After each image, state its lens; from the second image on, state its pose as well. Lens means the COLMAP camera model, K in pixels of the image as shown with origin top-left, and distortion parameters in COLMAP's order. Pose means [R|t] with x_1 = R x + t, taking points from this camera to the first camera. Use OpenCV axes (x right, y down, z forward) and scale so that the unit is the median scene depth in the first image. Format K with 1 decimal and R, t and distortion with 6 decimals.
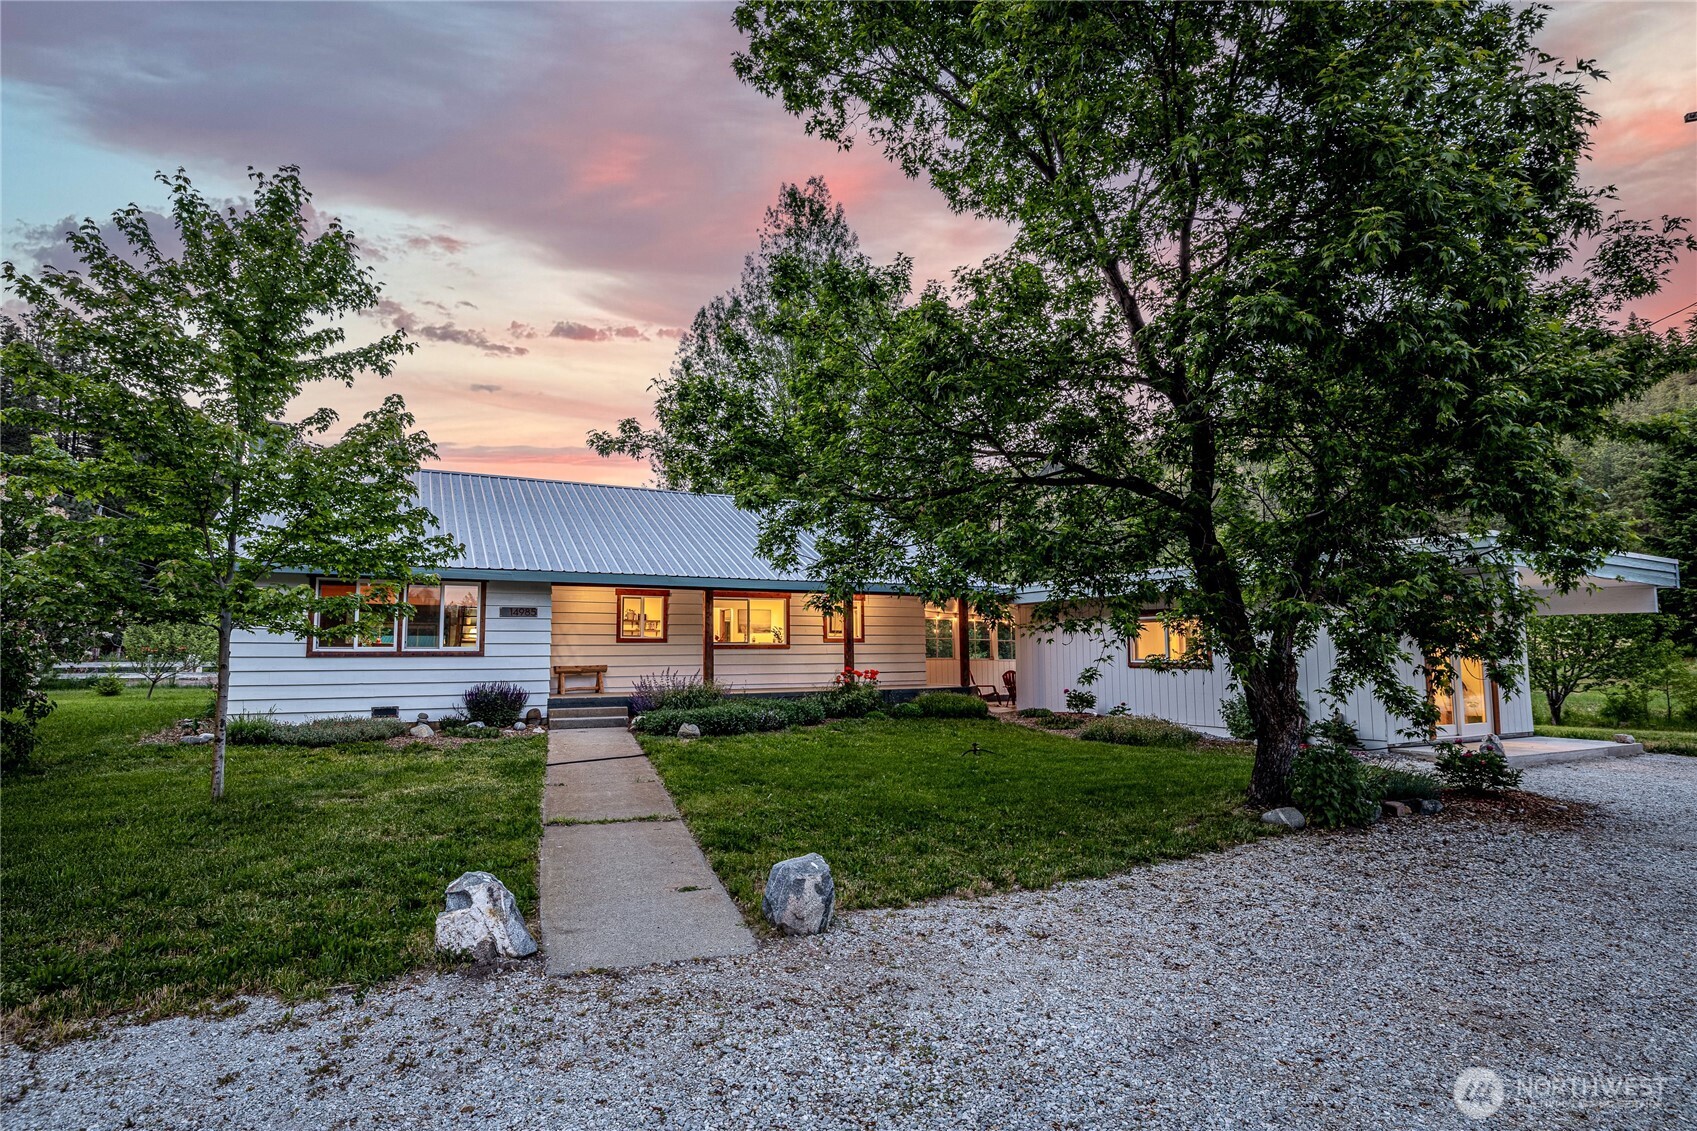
lens RADIAL K [[885.4, 0, 841.0], [0, 885.4, 567.3], [0, 0, 1]] dist [-0.005428, 0.001194]
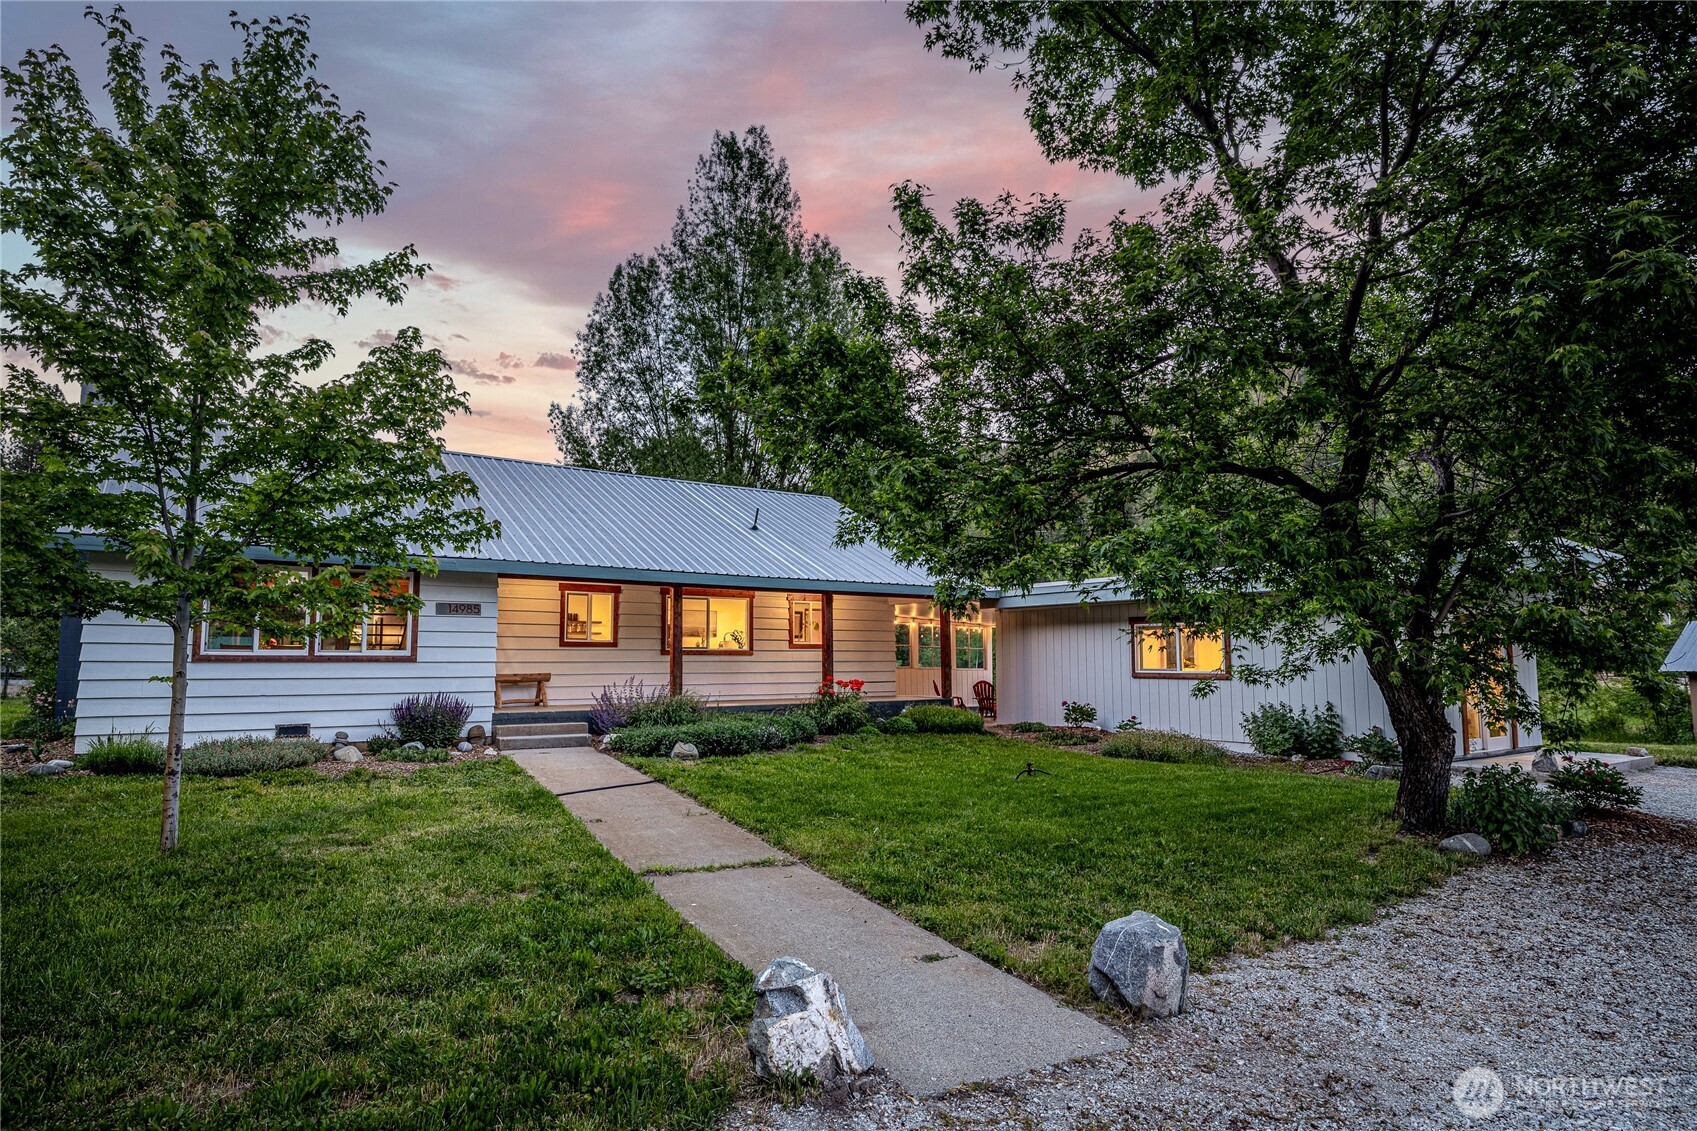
lens RADIAL K [[958.4, 0, 850.7], [0, 958.4, 568.3], [0, 0, 1]] dist [0.000033, -0.000816]
pose [[0.988735, 0.020302, 0.148296, -0.229172], [-0.020354, 0.999792, -0.001167, 0.010396], [-0.148289, -0.001865, 0.988942, 0.098229]]
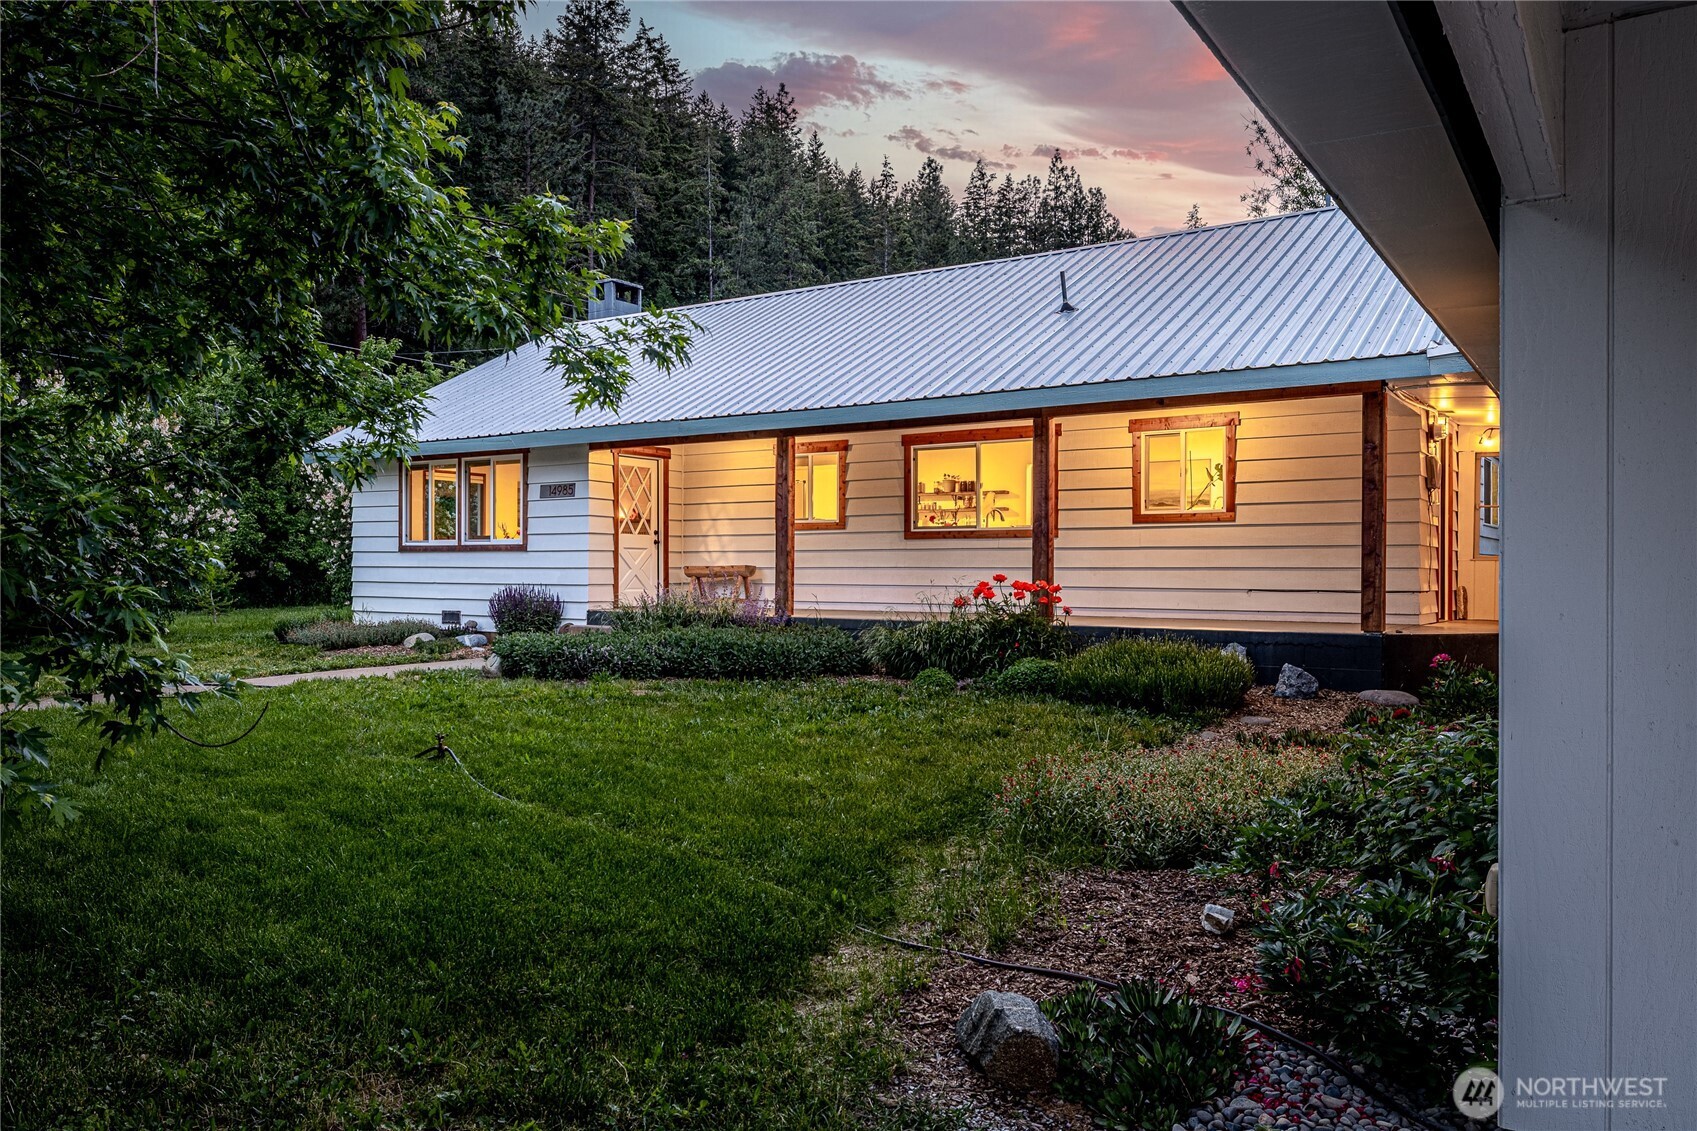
lens RADIAL K [[1255.4, 0, 840.2], [0, 1255.4, 569.5], [0, 0, 1]] dist [-0.012552, -0.000244]
pose [[0.433976, 0.011612, -0.900849, 1.137093], [0.085877, 0.994831, 0.054194, 0.134563], [0.896822, -0.100881, 0.430736, 1.286865]]
